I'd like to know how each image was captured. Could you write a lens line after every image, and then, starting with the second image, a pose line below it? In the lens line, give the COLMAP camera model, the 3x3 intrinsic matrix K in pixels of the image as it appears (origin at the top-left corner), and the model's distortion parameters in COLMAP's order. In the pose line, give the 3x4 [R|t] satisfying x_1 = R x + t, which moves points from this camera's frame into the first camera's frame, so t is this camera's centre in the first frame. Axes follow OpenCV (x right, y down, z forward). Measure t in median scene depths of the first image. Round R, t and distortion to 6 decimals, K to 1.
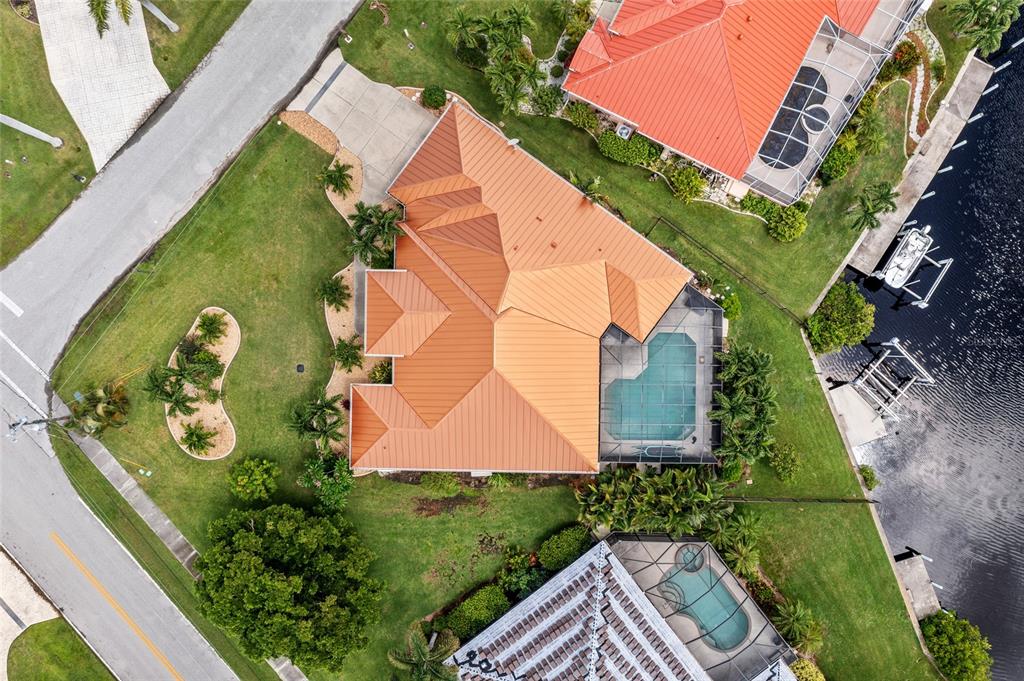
lens RADIAL K [[883.7, 0, 512.0], [0, 883.7, 340.5], [0, 0, 1]] dist [-0.021965, 0.009393]
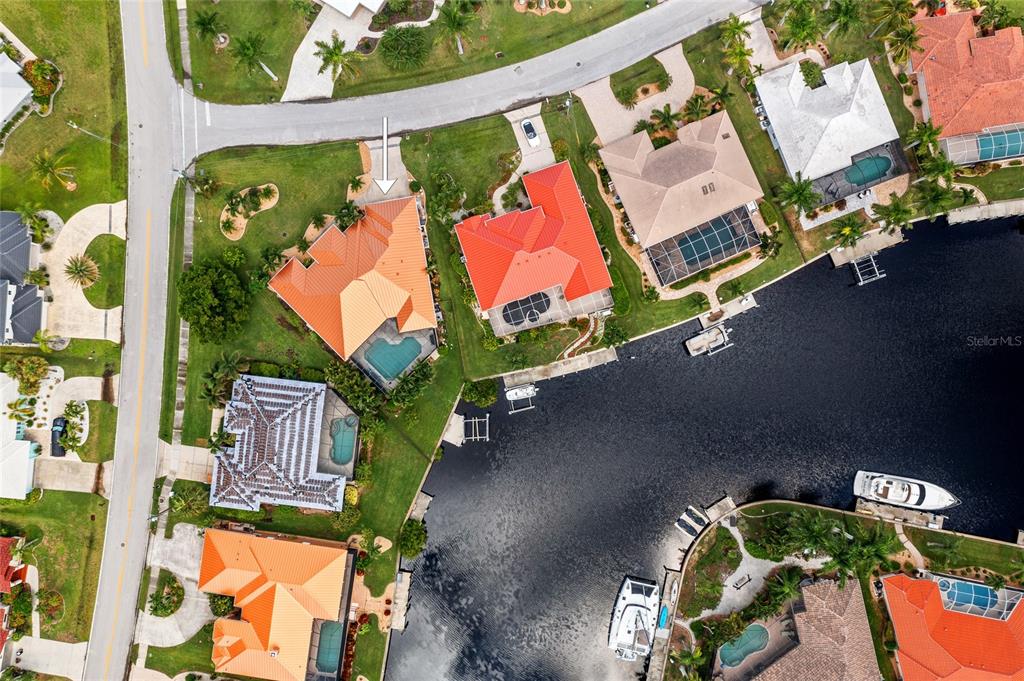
lens RADIAL K [[883.7, 0, 512.0], [0, 883.7, 340.5], [0, 0, 1]] dist [-0.021965, 0.009393]
pose [[0.720350, 0.693550, -0.009141, 0.367404], [-0.693176, 0.720303, 0.025898, -0.228214], [0.024546, -0.012319, 0.999623, -1.170529]]
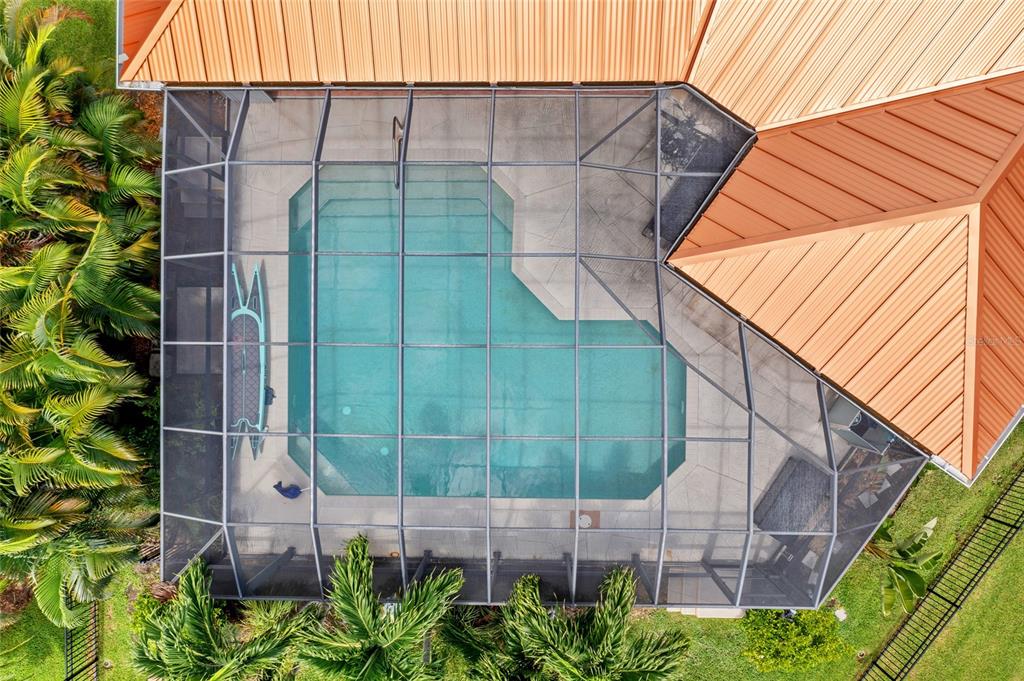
lens RADIAL K [[883.7, 0, 512.0], [0, 883.7, 340.5], [0, 0, 1]] dist [-0.021965, 0.009393]
pose [[0.001257, 0.999995, 0.002983, 0.156642], [-0.999430, 0.001155, 0.033750, 0.034164], [0.033746, -0.003023, 0.999426, 0.717602]]
